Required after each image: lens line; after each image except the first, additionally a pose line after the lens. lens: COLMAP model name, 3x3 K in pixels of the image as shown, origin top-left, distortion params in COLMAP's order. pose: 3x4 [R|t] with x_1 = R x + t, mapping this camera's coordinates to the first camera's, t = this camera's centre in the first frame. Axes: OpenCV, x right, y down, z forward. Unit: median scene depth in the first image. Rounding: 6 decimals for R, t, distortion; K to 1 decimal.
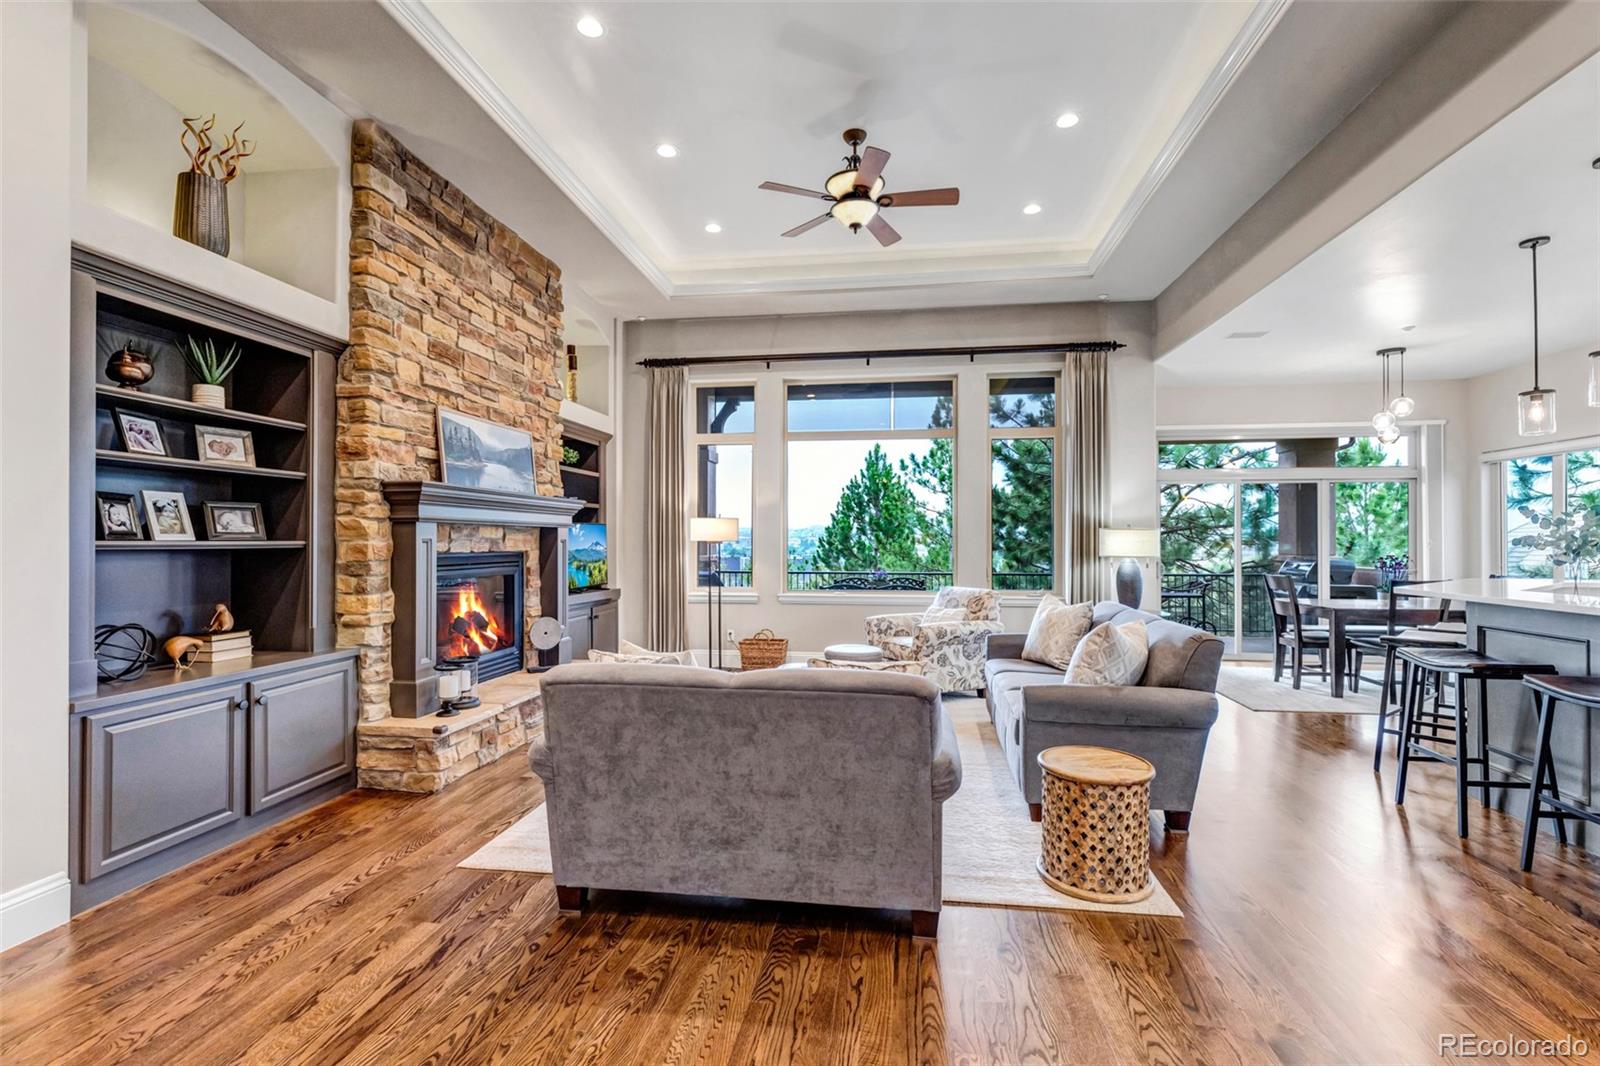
lens RADIAL K [[725.9, 0, 797.9], [0, 725.9, 533.4], [0, 0, 1]] dist [0.007886, -0.000381]
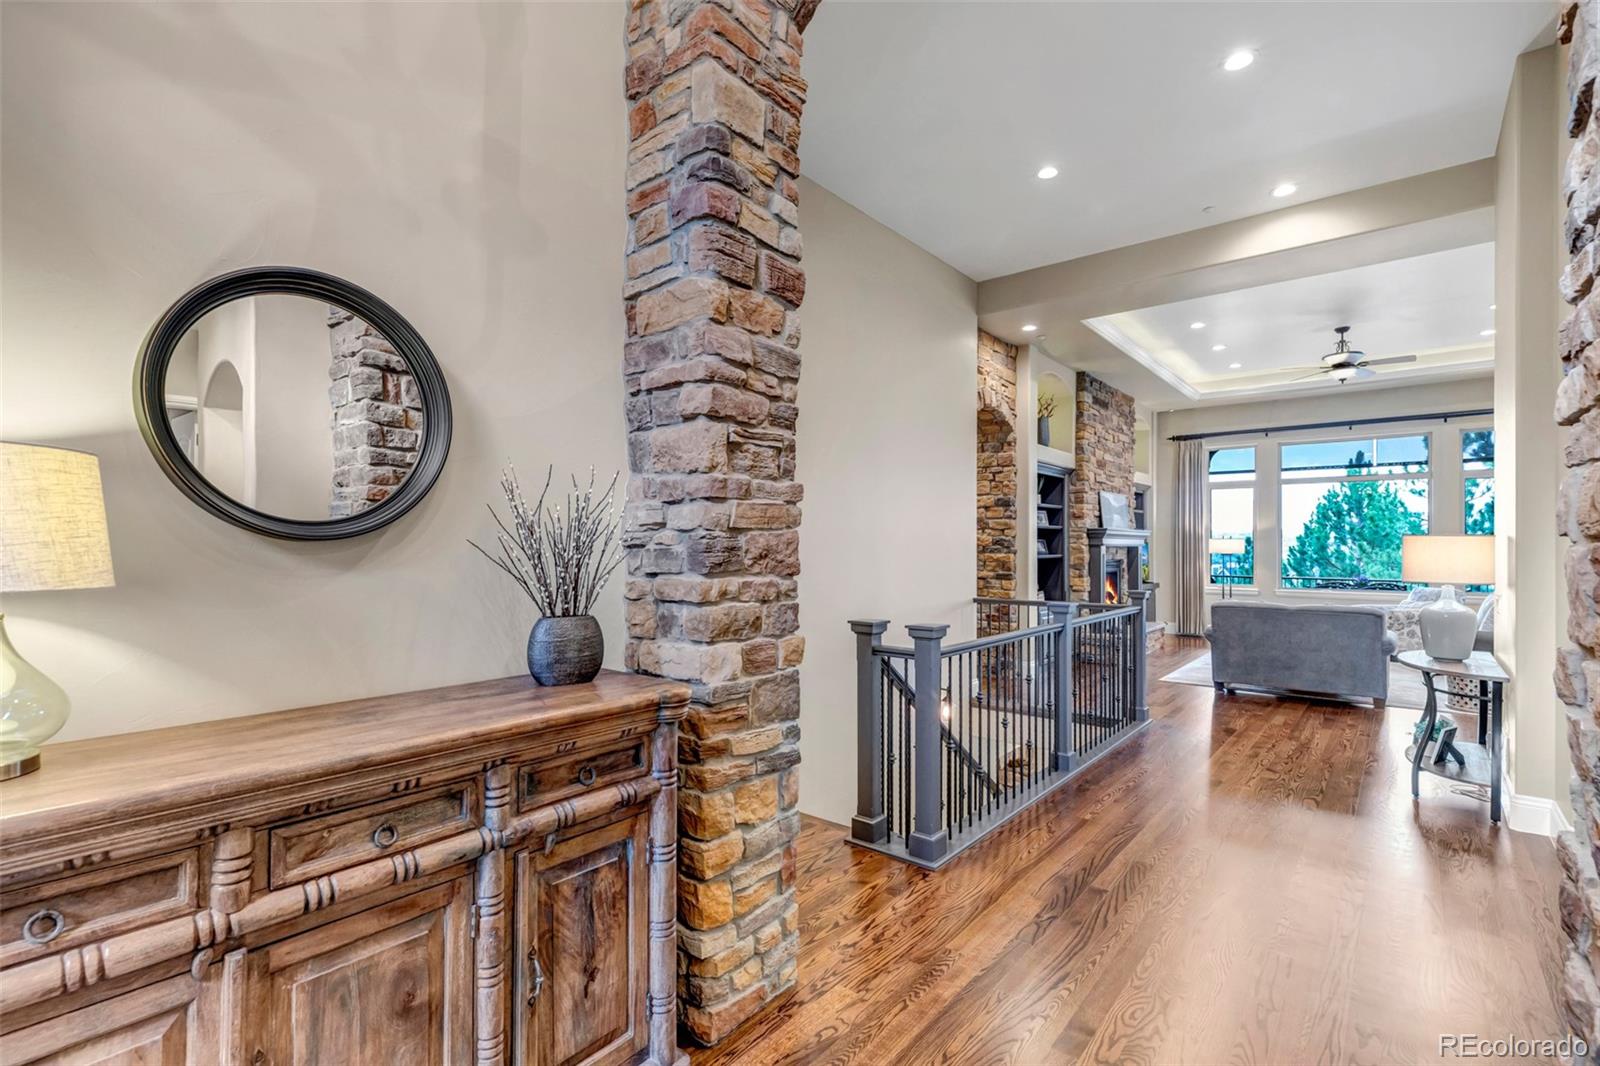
lens RADIAL K [[740.9, 0, 805.6], [0, 740.9, 543.5], [0, 0, 1]] dist [0.000015, 0.000276]
pose [[0.860444, 0.000584, -0.509544, -0.106795], [0.002844, 0.999978, 0.005949, -0.029099], [0.509537, -0.006568, 0.860424, -1.025845]]
